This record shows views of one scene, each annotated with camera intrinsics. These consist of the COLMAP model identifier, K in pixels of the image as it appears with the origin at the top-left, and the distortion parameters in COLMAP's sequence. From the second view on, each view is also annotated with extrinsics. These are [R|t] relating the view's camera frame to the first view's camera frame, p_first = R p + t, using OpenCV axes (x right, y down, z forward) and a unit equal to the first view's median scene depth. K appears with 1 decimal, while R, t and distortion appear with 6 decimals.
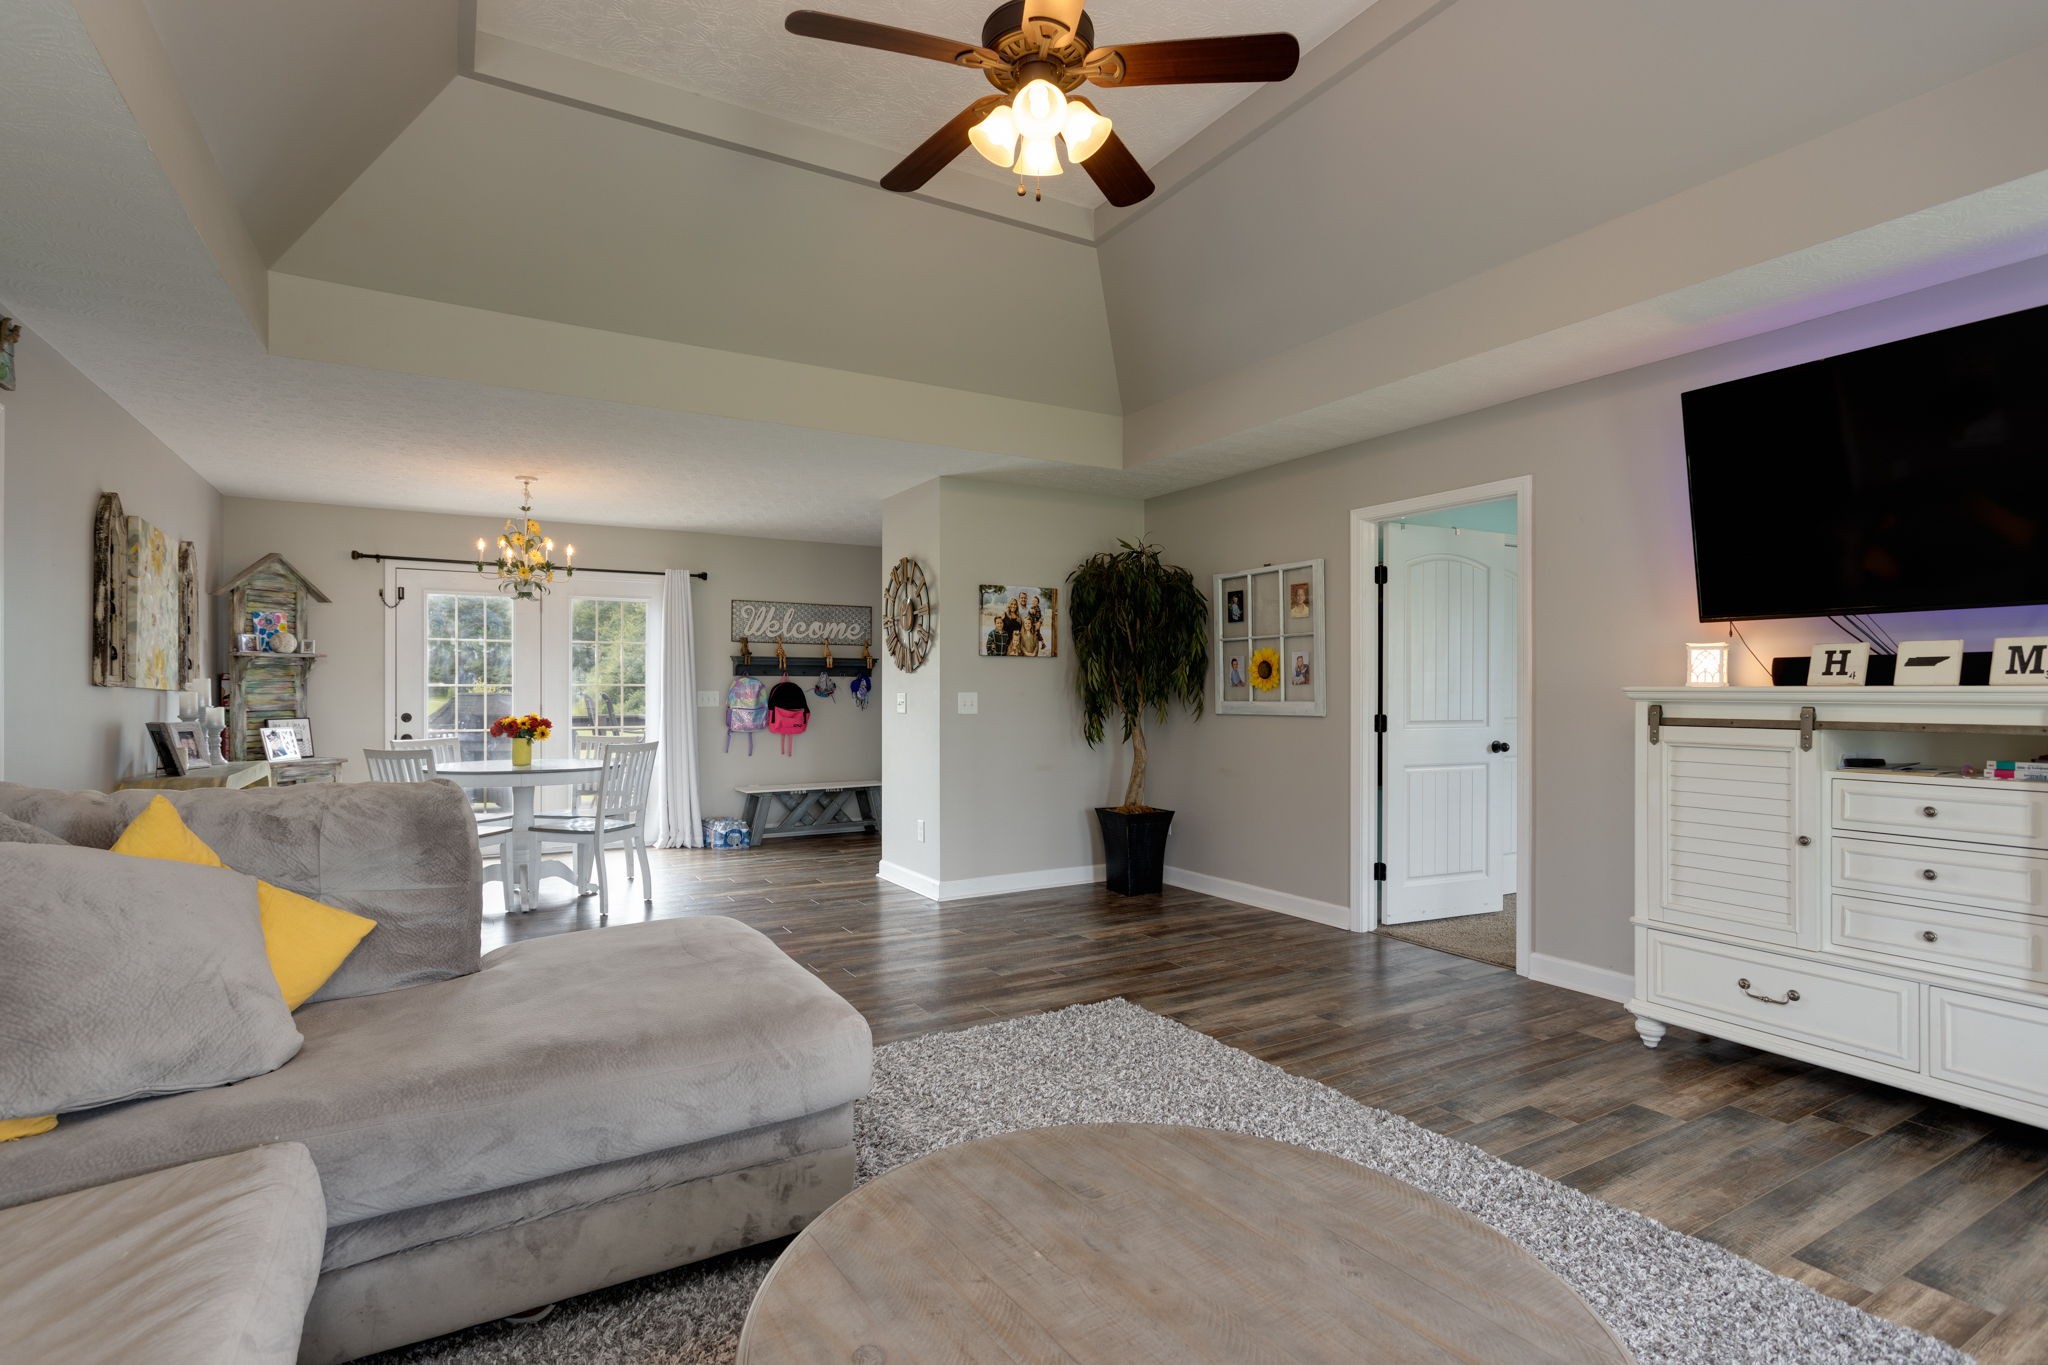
lens RADIAL K [[978.8, 0, 1025.3], [0, 978.8, 685.0], [0, 0, 1]] dist [-0.021863, 0.009694]
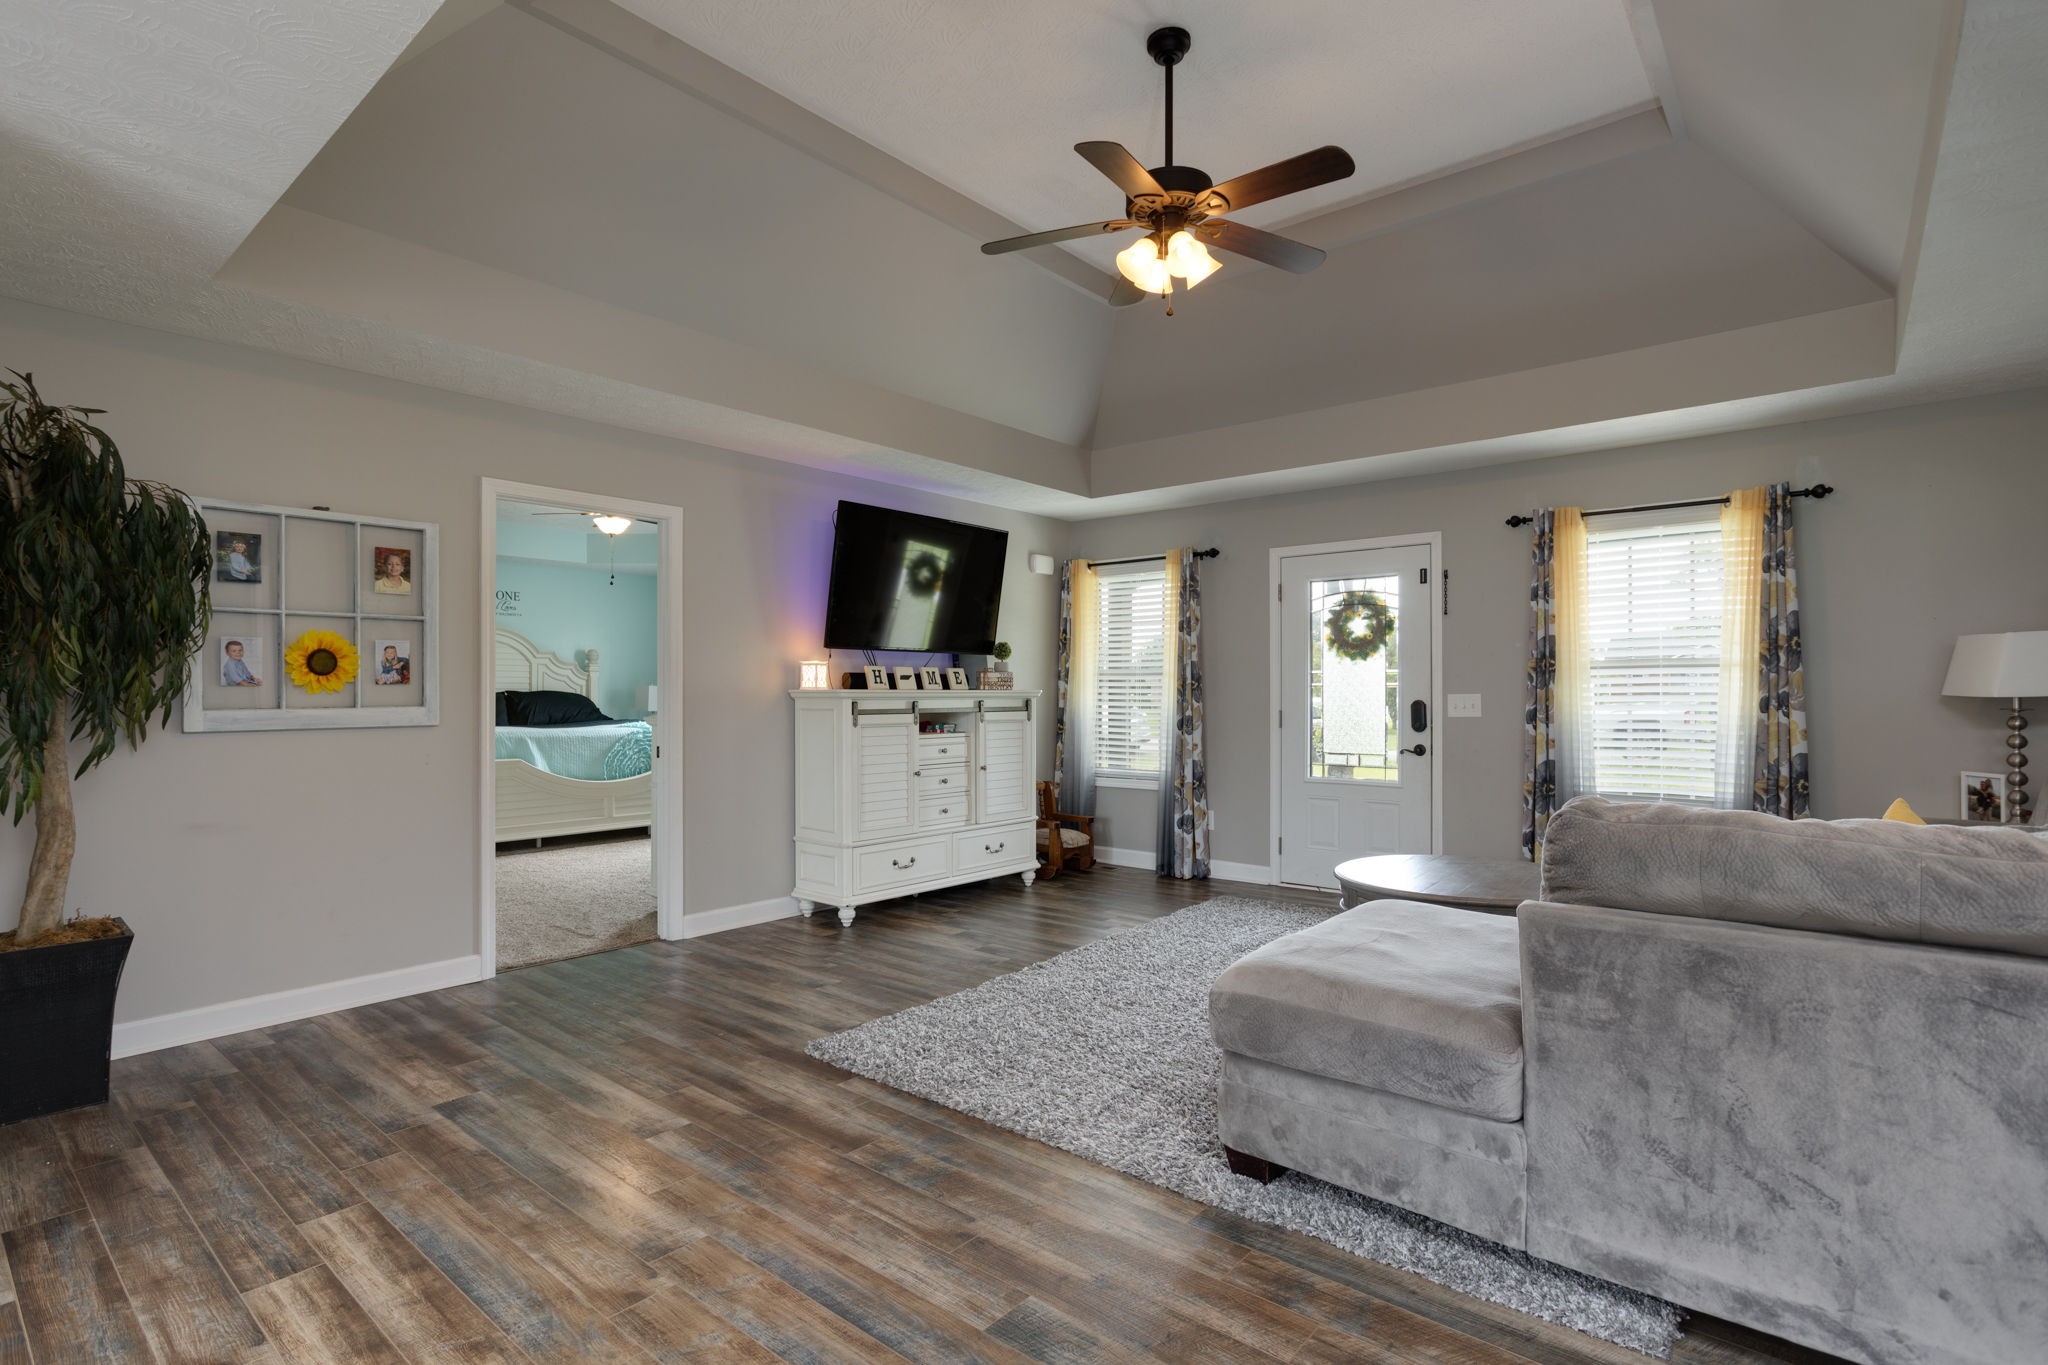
lens RADIAL K [[978.8, 0, 999.5], [0, 978.8, 679.6], [0, 0, 1]] dist [-0.021863, 0.009694]
pose [[-0.305664, 0.012284, 0.952060, -1.141891], [-0.004674, 0.999885, -0.014402, 0.008653], [-0.952128, -0.008852, -0.305571, 1.595175]]
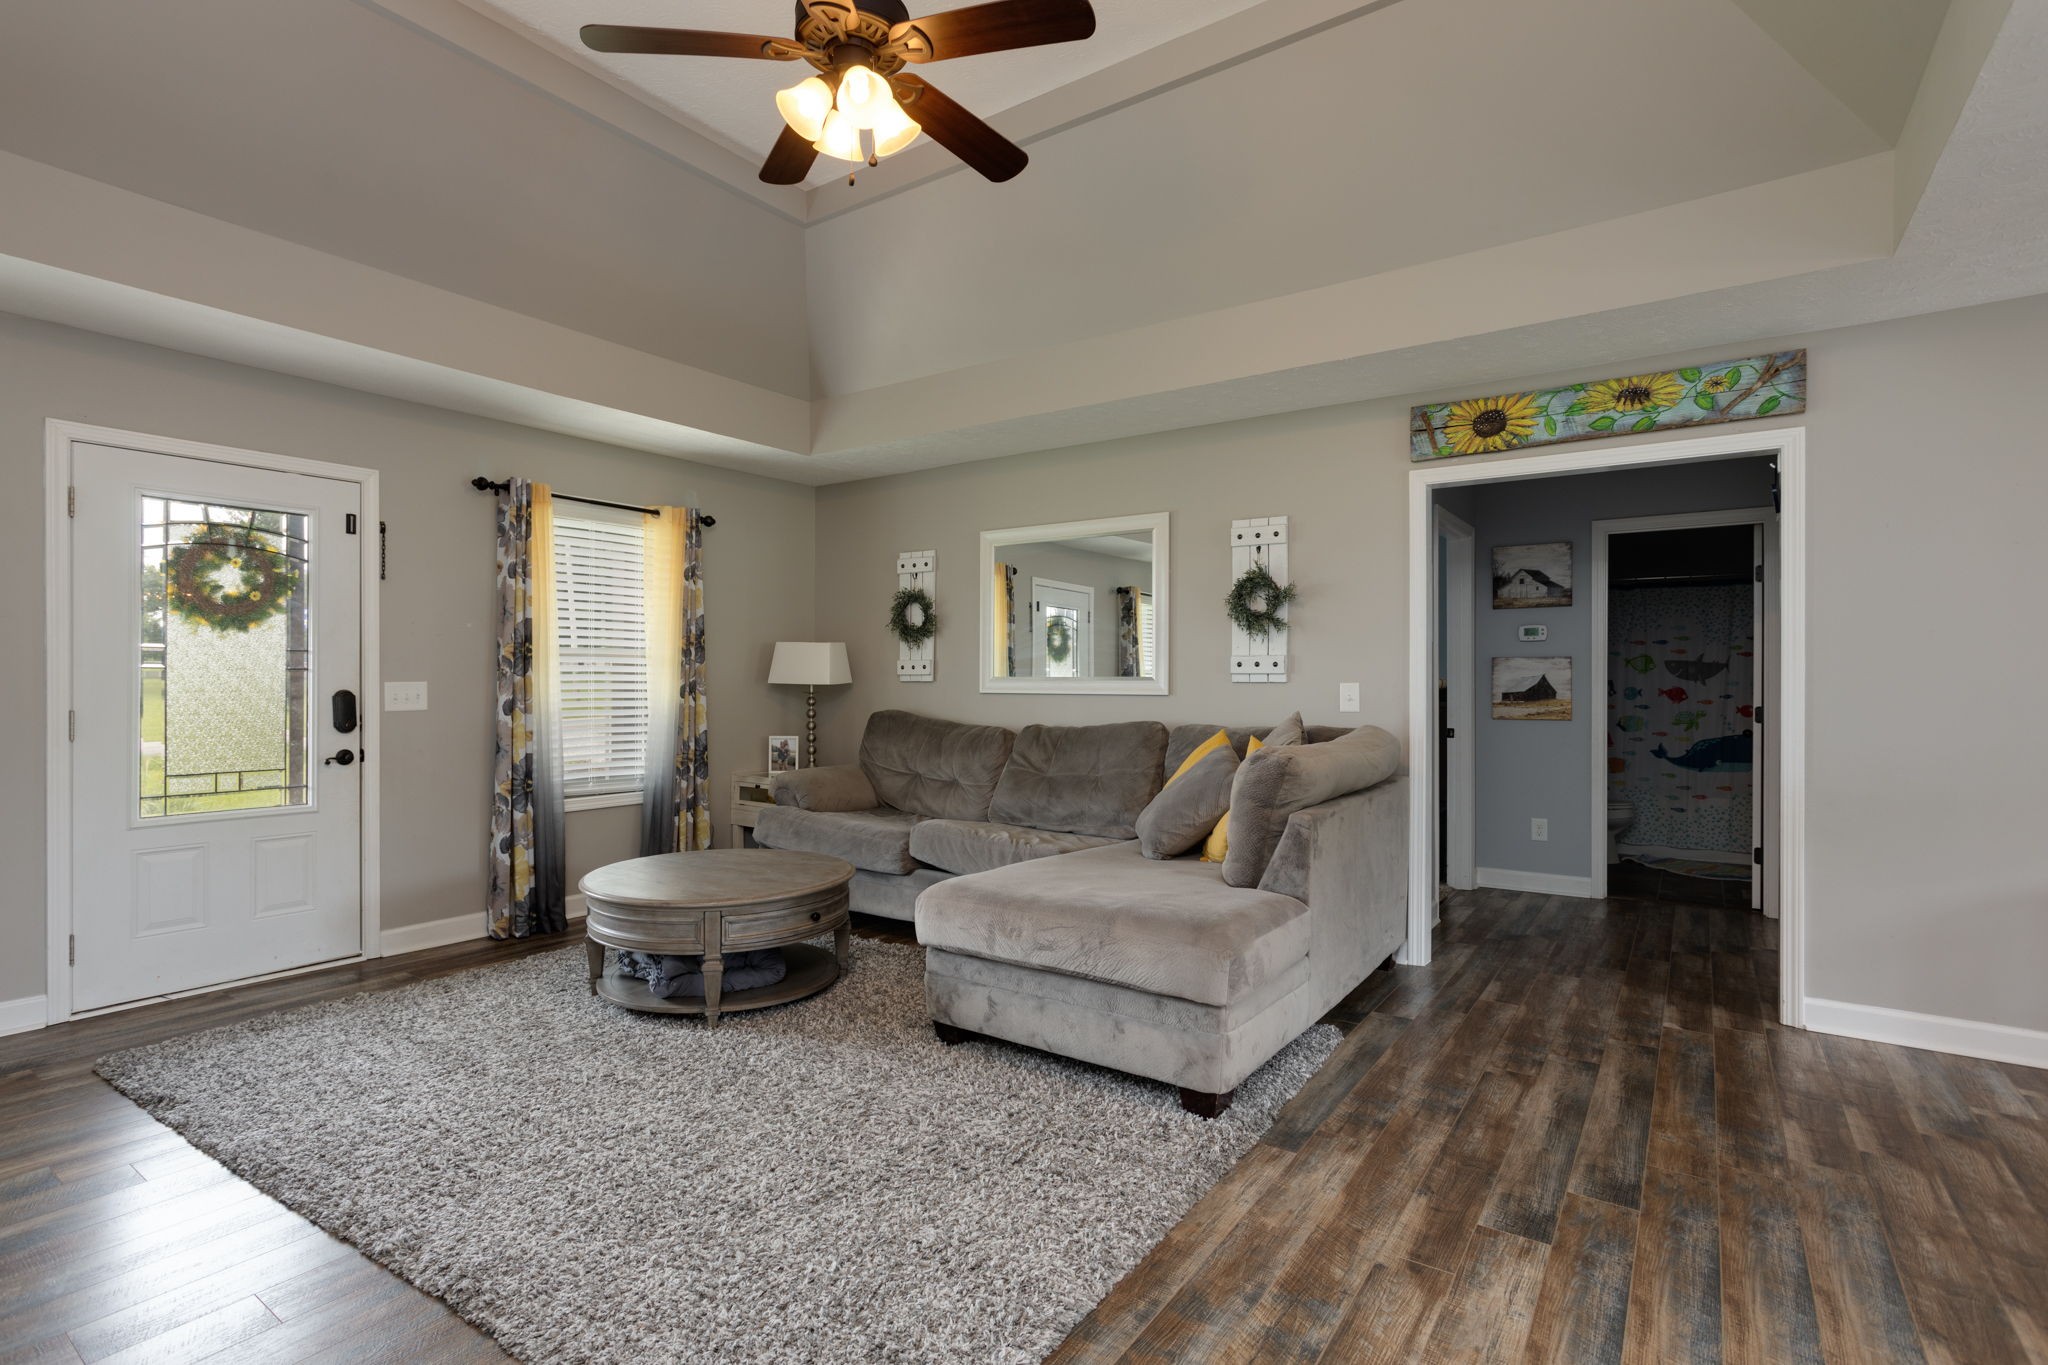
lens RADIAL K [[978.8, 0, 1006.5], [0, 978.8, 678.3], [0, 0, 1]] dist [-0.021863, 0.009694]
pose [[-0.922012, -0.004995, -0.387130, 0.244446], [-0.001459, 0.999954, -0.009429, 0.013213], [0.387159, -0.008129, -0.921977, 1.947316]]
